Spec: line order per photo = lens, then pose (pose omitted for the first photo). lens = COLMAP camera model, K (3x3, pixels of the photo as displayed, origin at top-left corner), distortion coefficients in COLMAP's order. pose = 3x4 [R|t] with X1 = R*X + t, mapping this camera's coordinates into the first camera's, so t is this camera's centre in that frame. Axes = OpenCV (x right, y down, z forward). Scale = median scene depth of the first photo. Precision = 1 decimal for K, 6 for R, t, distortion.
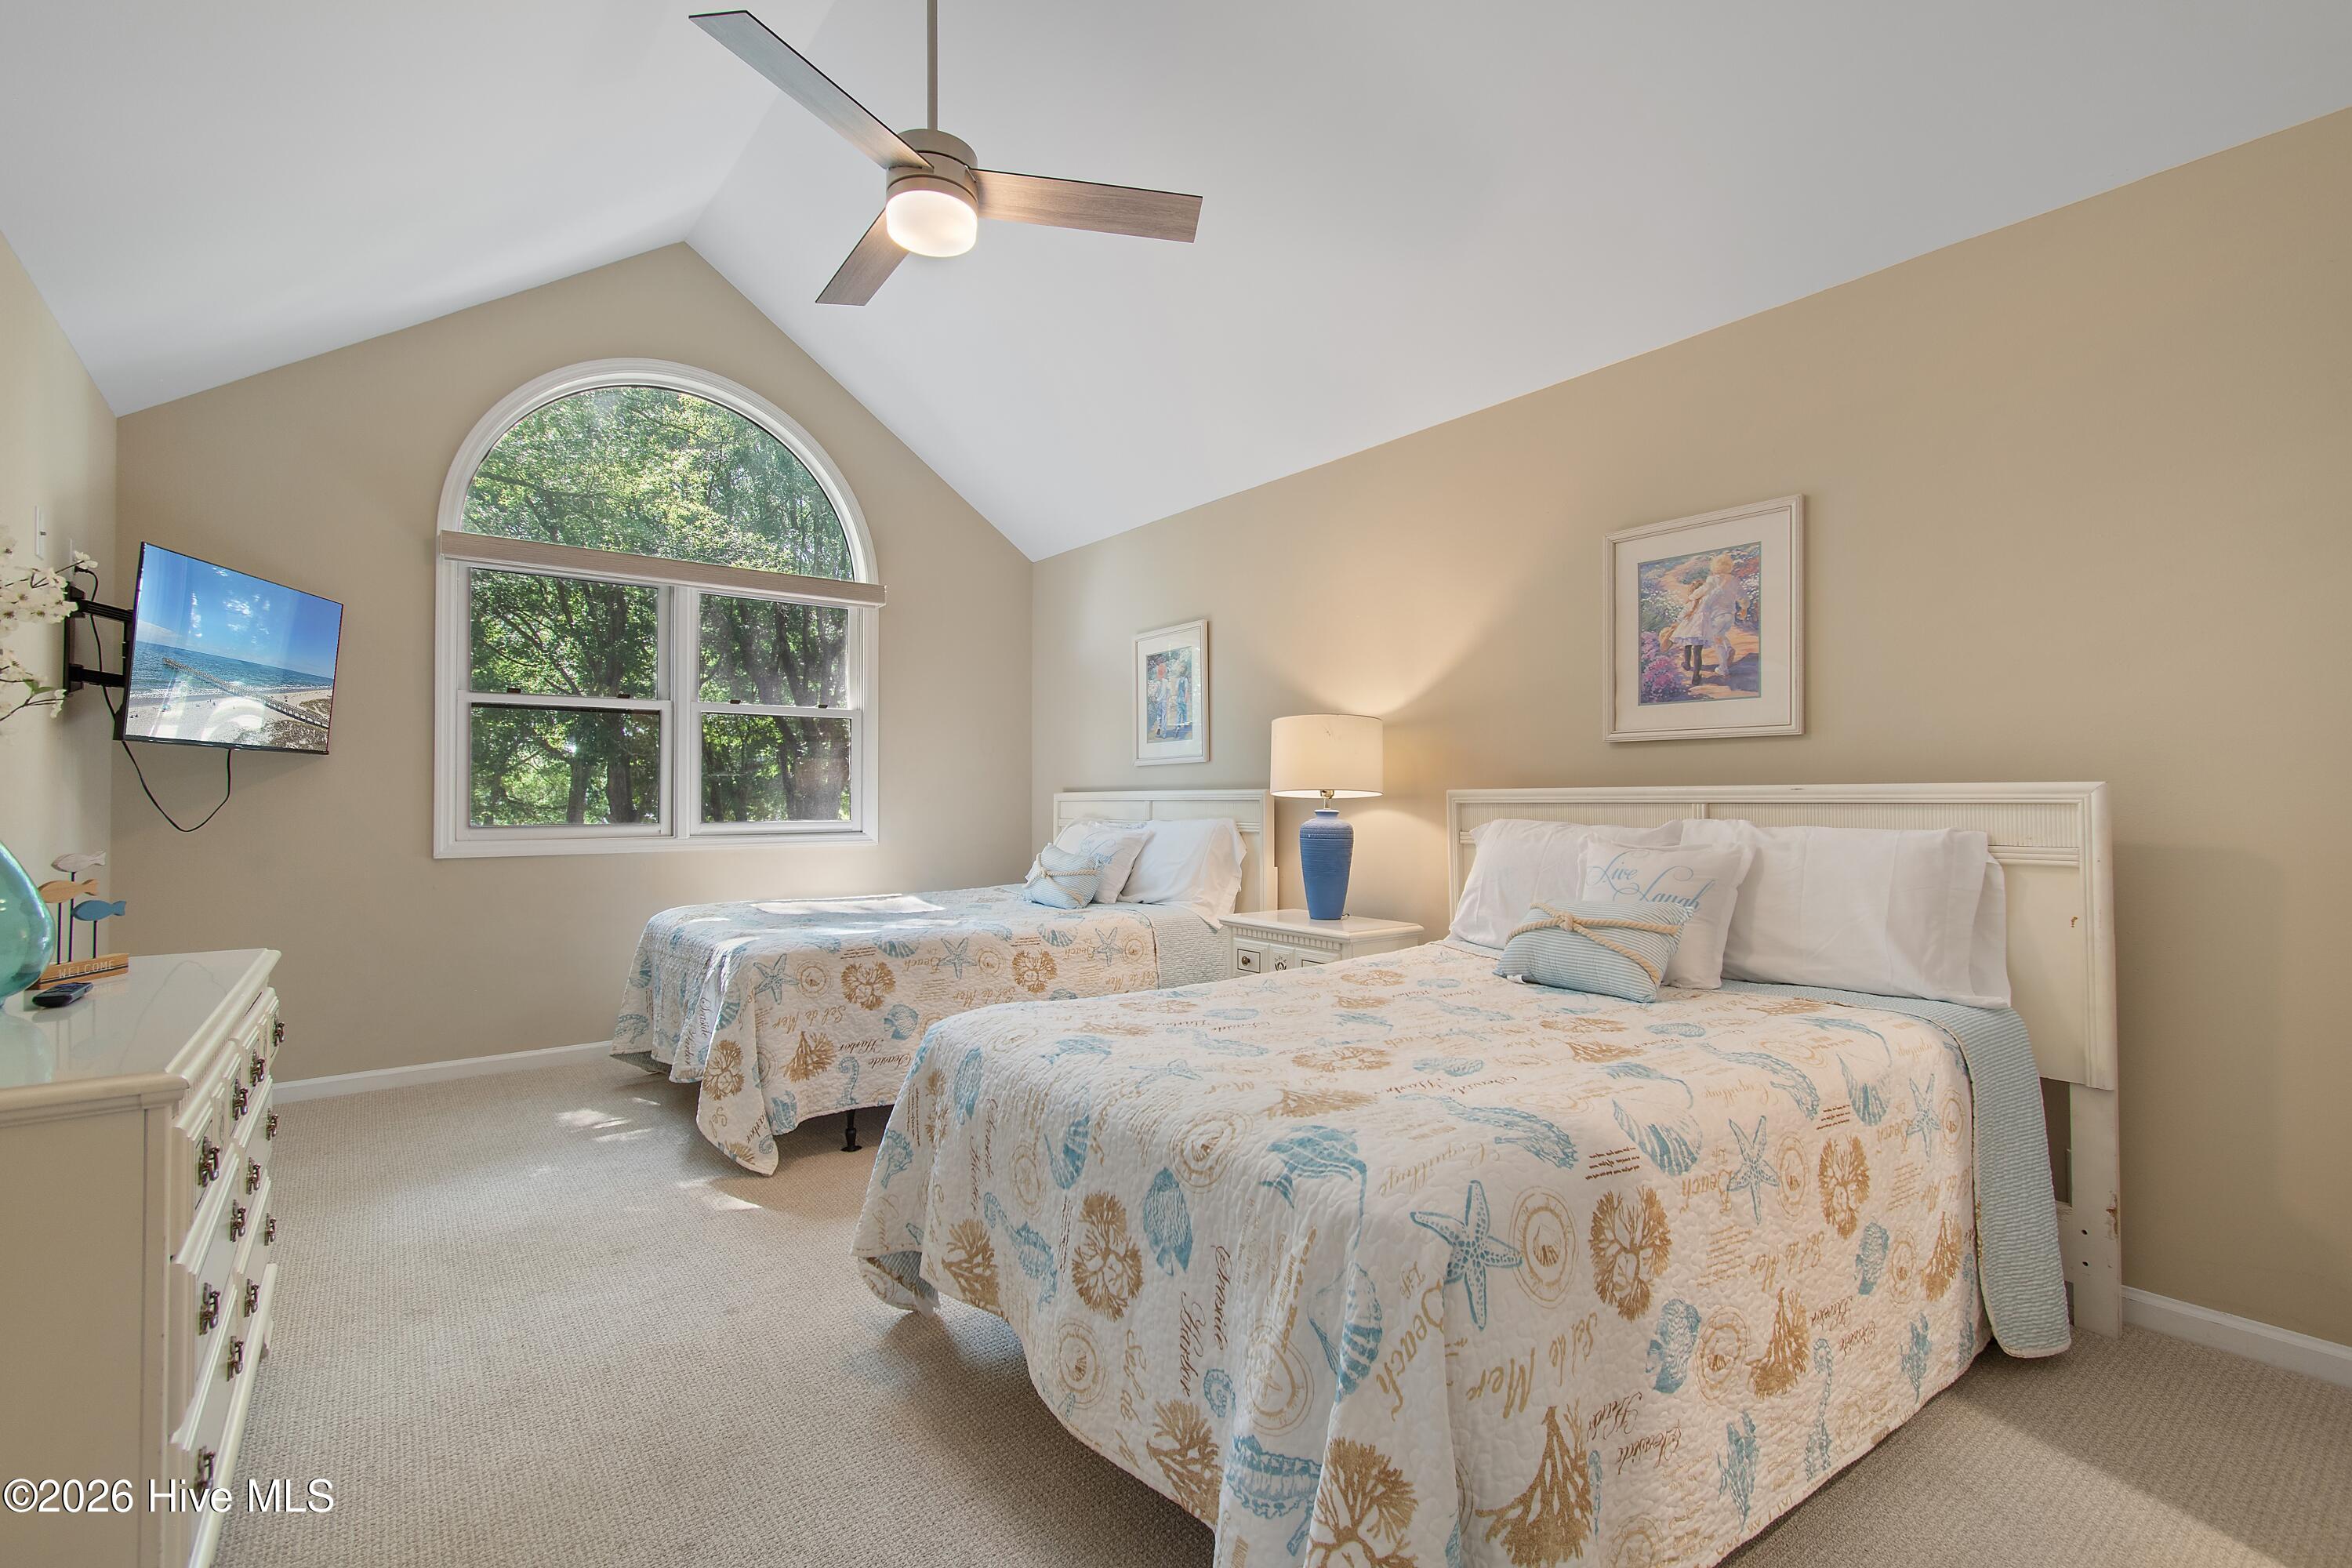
lens RADIAL K [[1037.7, 0, 1181.6], [0, 1037.7, 782.5], [0, 0, 1]] dist [0.003601, -0.000745]
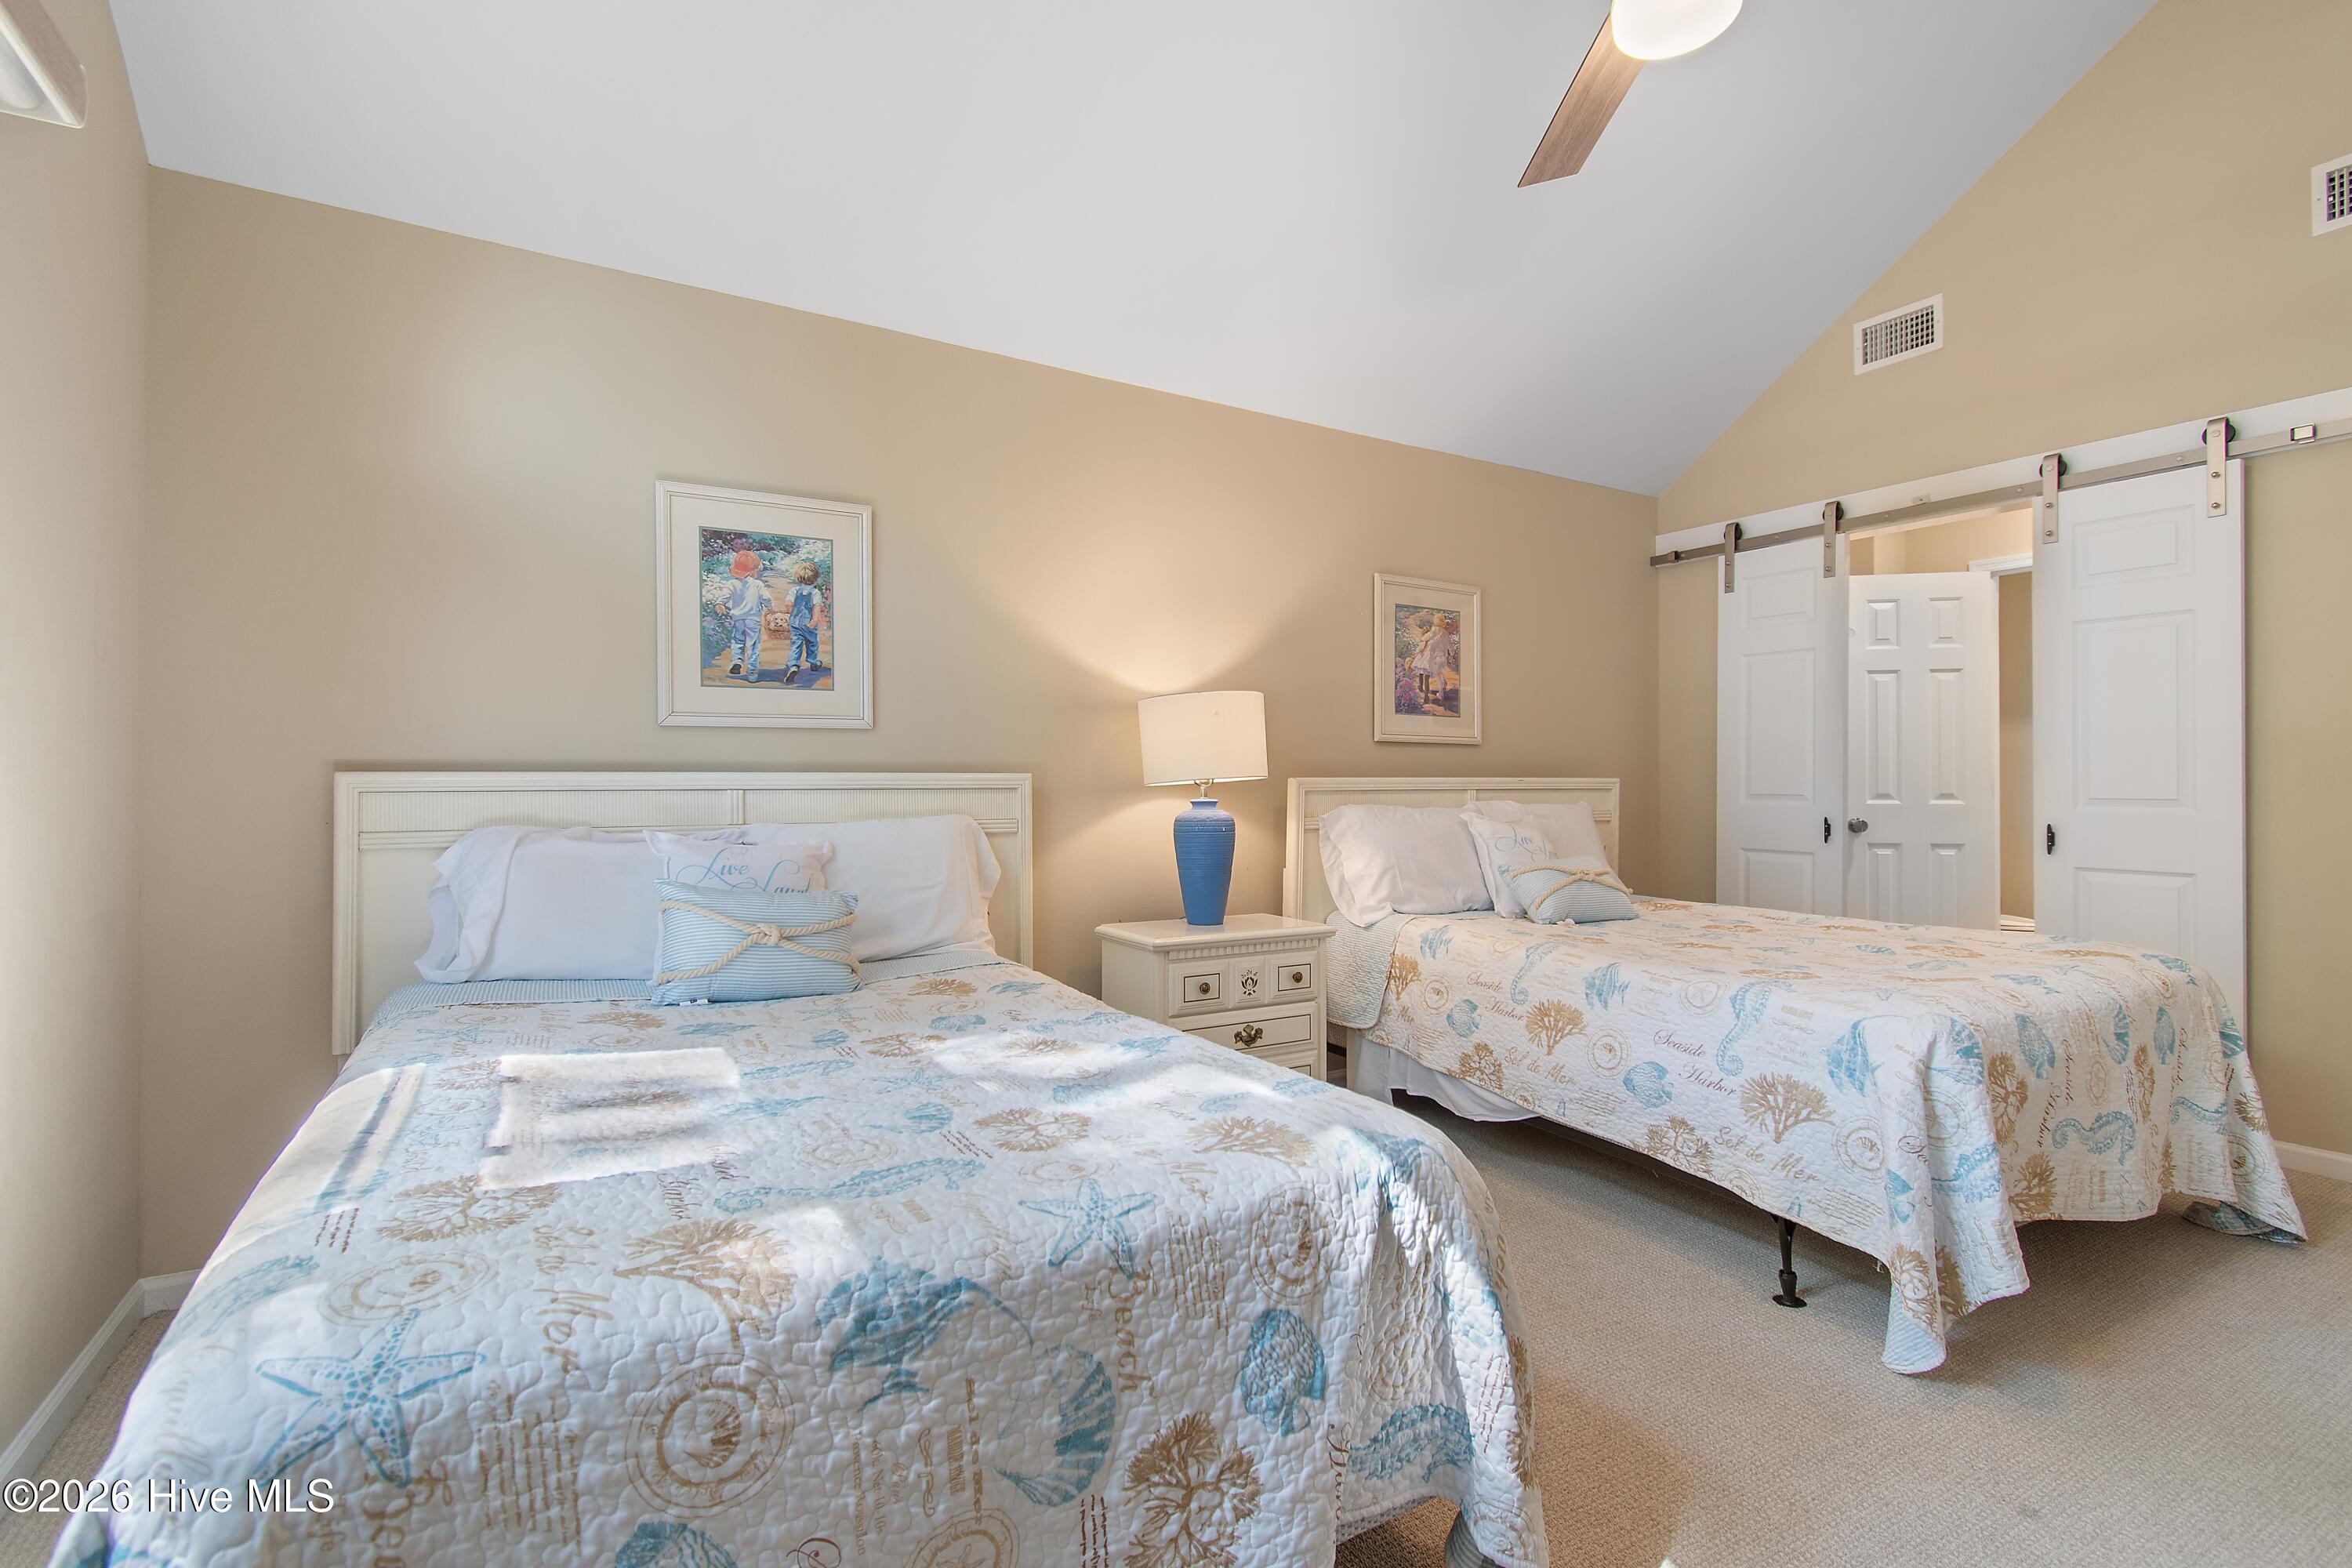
lens RADIAL K [[1037.7, 0, 1179.2], [0, 1037.7, 793.6], [0, 0, 1]] dist [0.003601, -0.000745]
pose [[0.154610, -0.008171, 0.987942, -0.879878], [-0.016852, 0.999799, 0.010907, 0.015117], [-0.987832, -0.018335, 0.154442, 1.068291]]
